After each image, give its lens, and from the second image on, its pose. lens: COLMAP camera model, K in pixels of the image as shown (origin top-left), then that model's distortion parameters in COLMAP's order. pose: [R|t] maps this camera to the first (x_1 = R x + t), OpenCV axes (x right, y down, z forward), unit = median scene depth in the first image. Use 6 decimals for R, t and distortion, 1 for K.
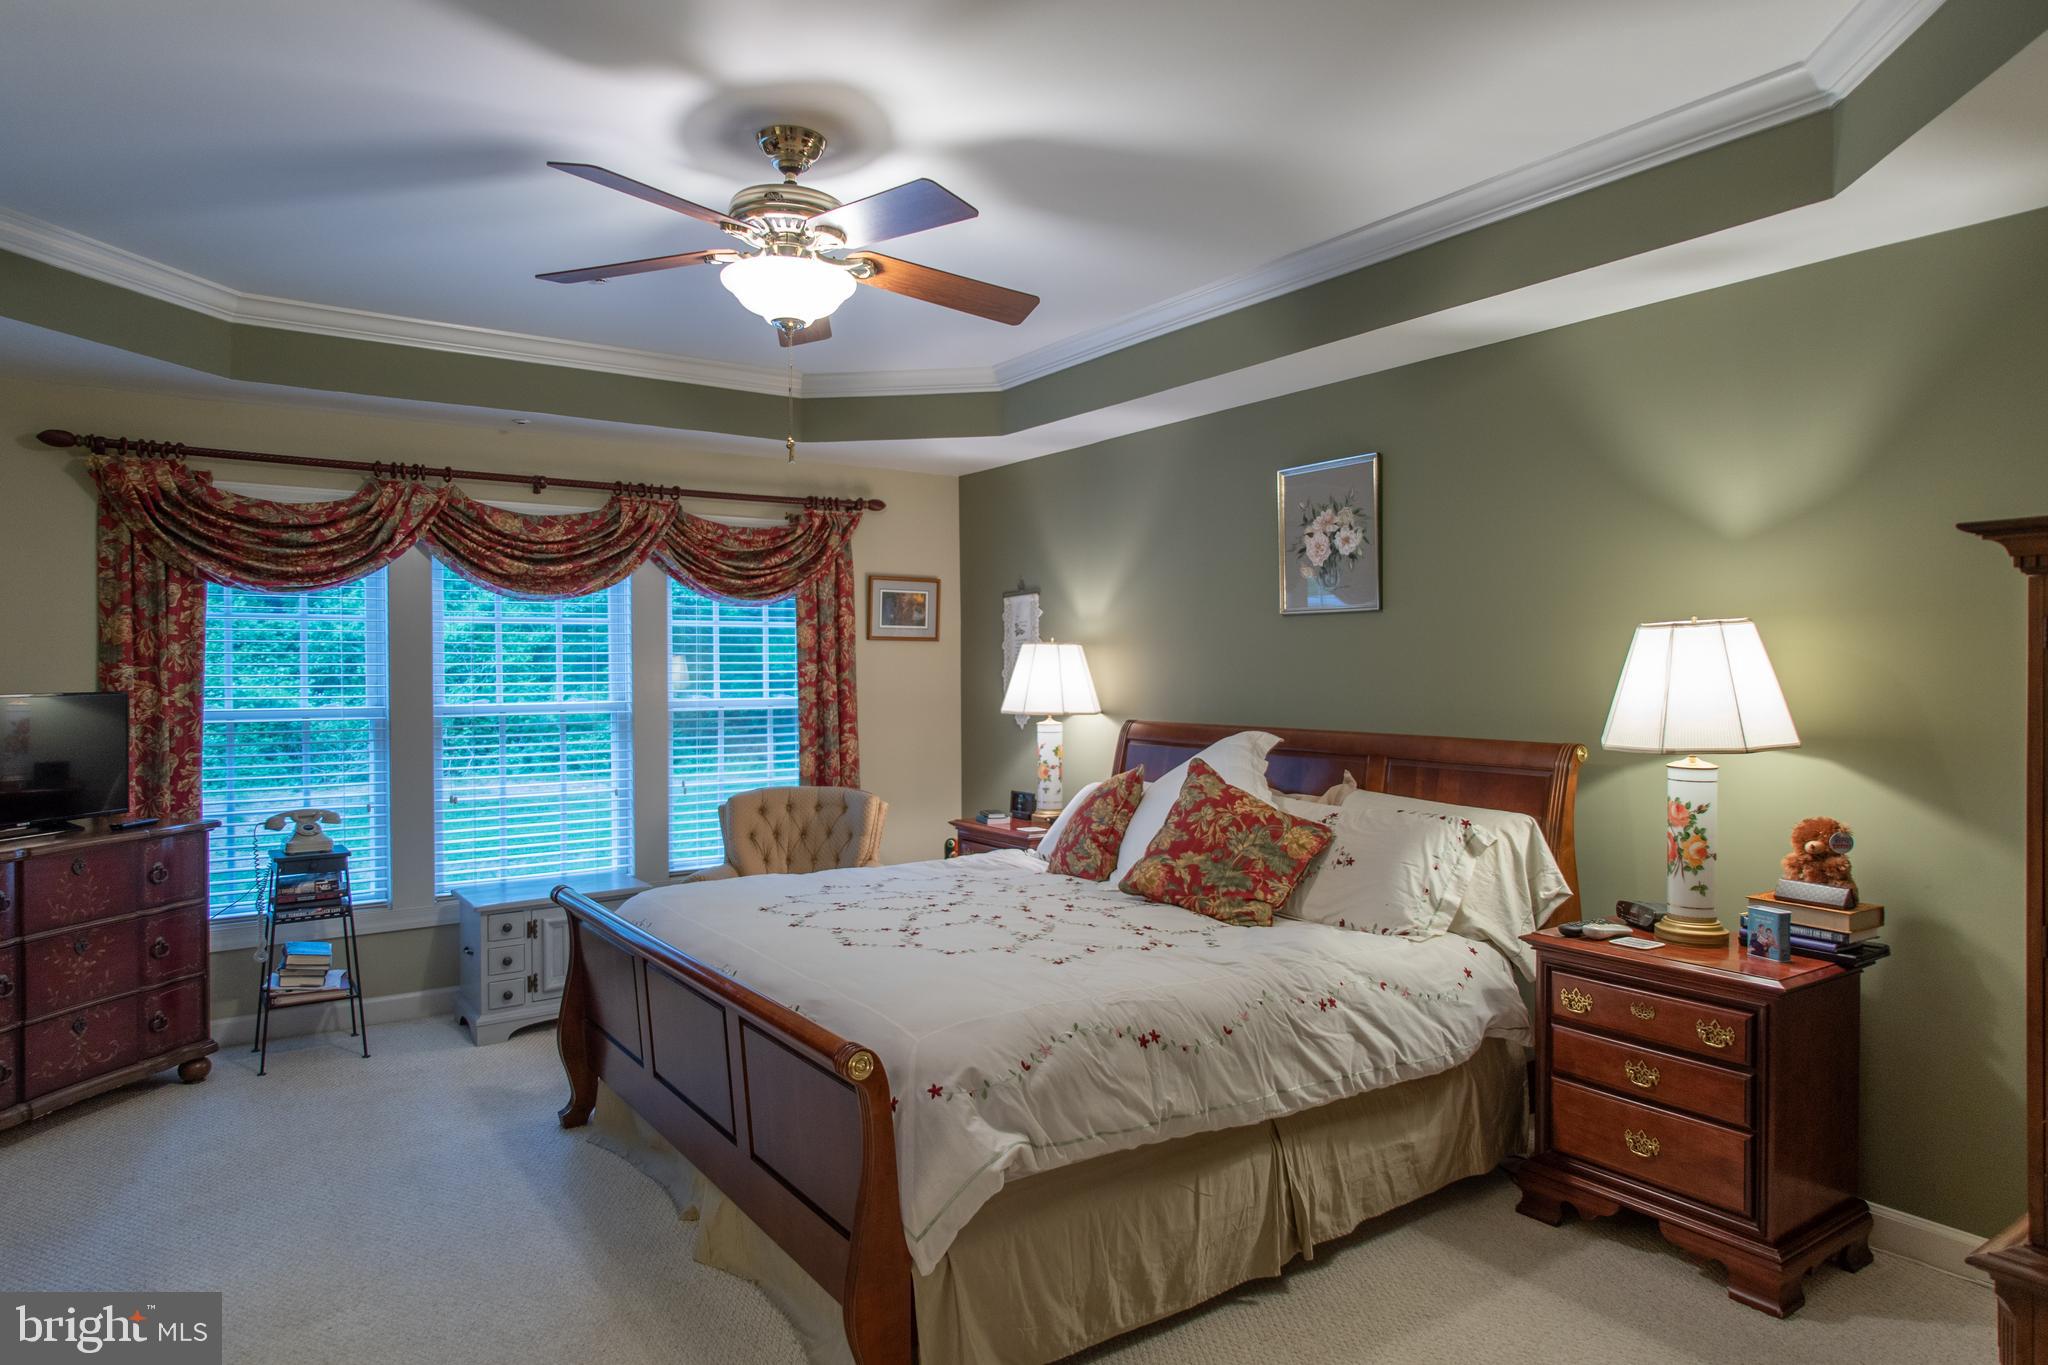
lens RADIAL K [[1254.8, 0, 973.2], [0, 1254.8, 677.2], [0, 0, 1]] dist [0.006116, 0.002085]
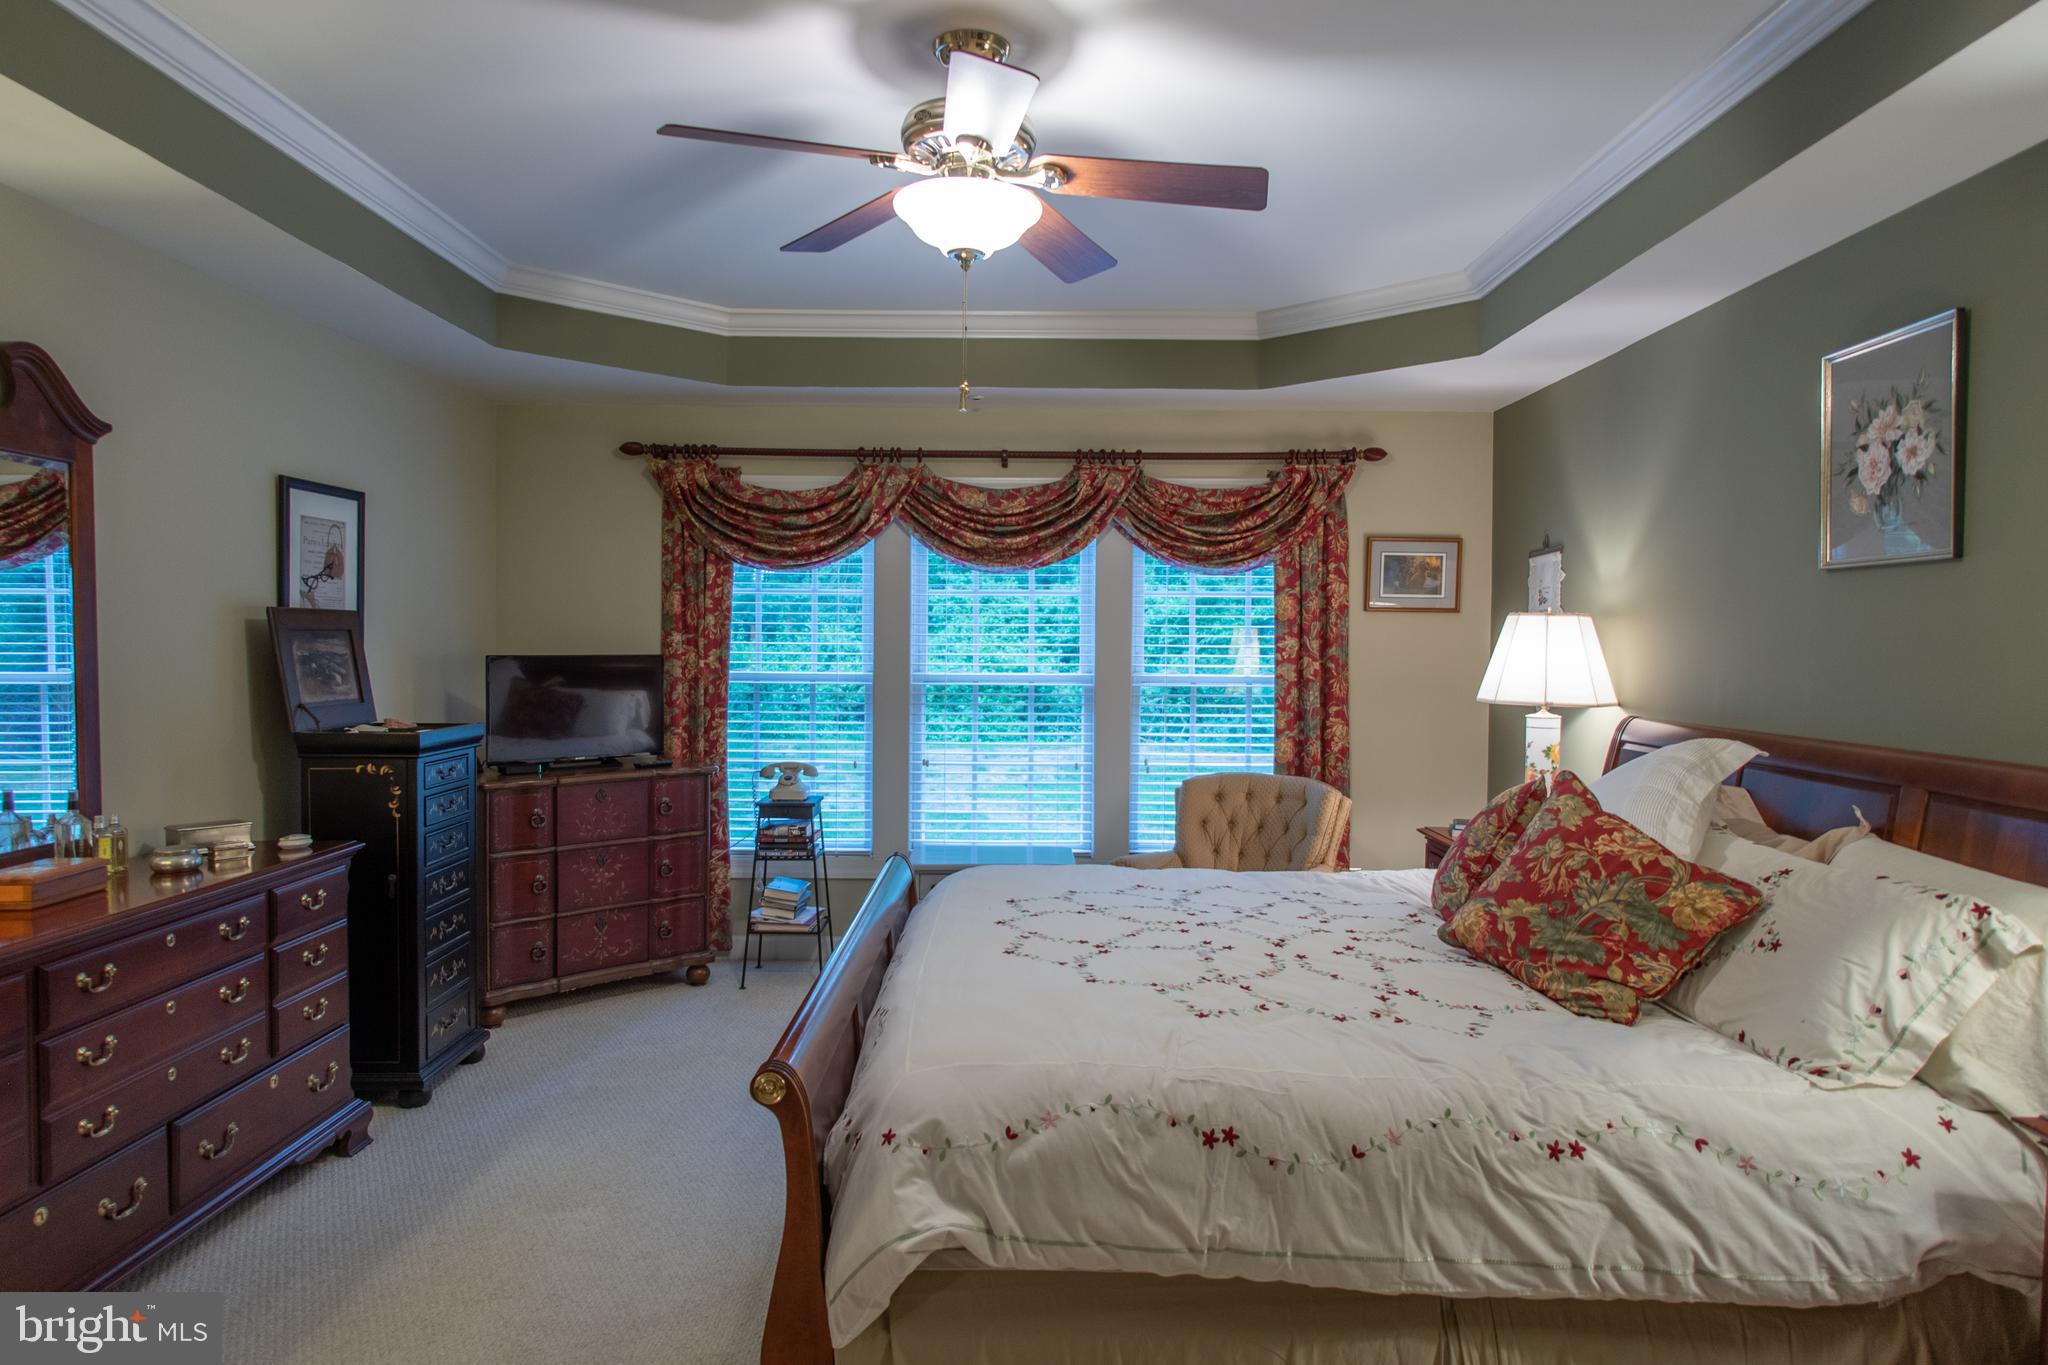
lens RADIAL K [[1254.8, 0, 973.2], [0, 1254.8, 677.2], [0, 0, 1]] dist [0.006116, 0.002085]
pose [[0.820051, 0.027144, -0.571647, 0.265395], [-0.016184, 0.999575, 0.024247, -0.001006], [0.572062, -0.010632, 0.820141, 0.184174]]
